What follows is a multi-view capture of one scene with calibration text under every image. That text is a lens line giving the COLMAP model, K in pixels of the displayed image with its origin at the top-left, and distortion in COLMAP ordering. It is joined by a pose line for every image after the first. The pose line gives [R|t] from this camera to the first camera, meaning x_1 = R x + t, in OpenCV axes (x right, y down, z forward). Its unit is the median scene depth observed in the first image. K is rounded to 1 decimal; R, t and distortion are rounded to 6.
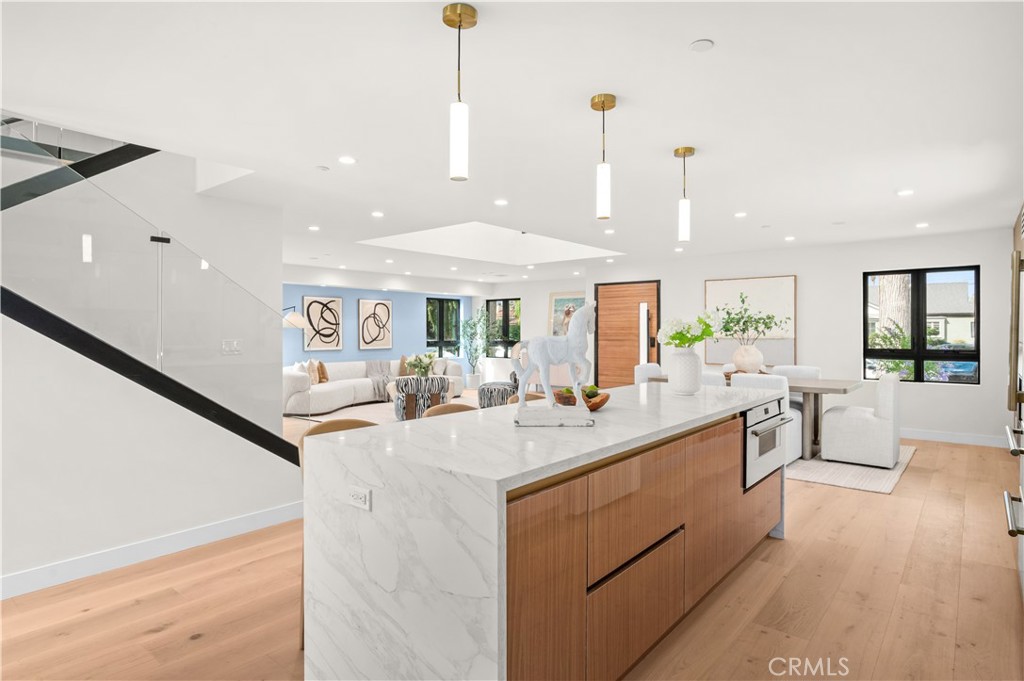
lens RADIAL K [[578.5, 0, 510.5], [0, 578.5, 330.9], [0, 0, 1]] dist [-0.002017, -0.000152]
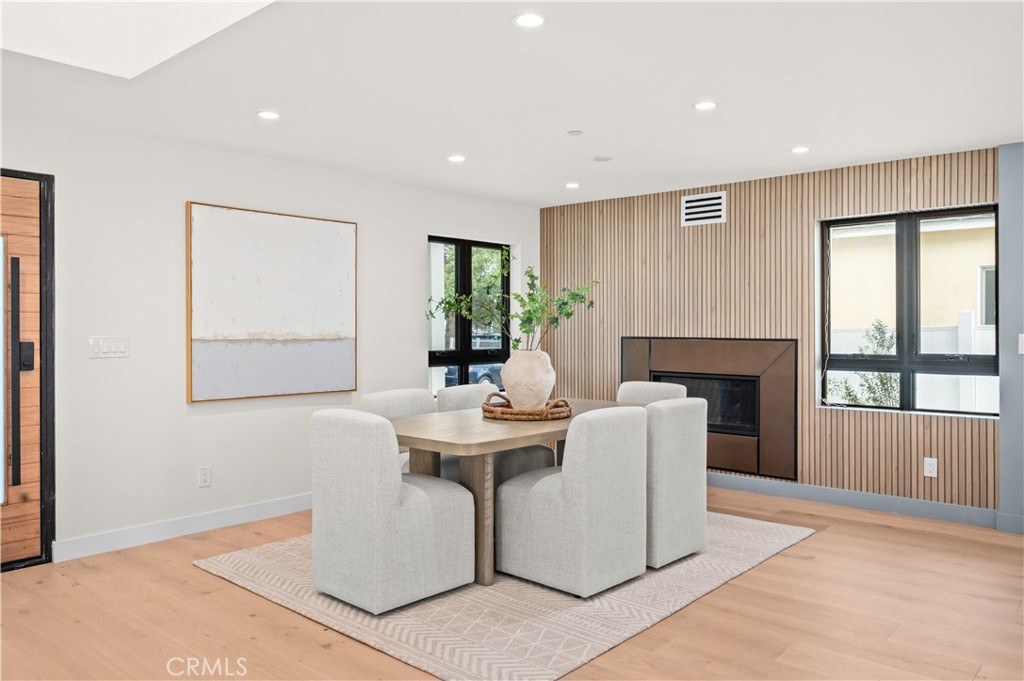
lens RADIAL K [[748.4, 0, 519.9], [0, 748.4, 336.0], [0, 0, 1]] dist [-0.003580, -0.006584]
pose [[0.017454, -0.009774, 0.999800, -0.172521], [0.000531, 0.999952, 0.009766, 0.003413], [-0.999848, 0.000361, 0.017459, 0.660151]]
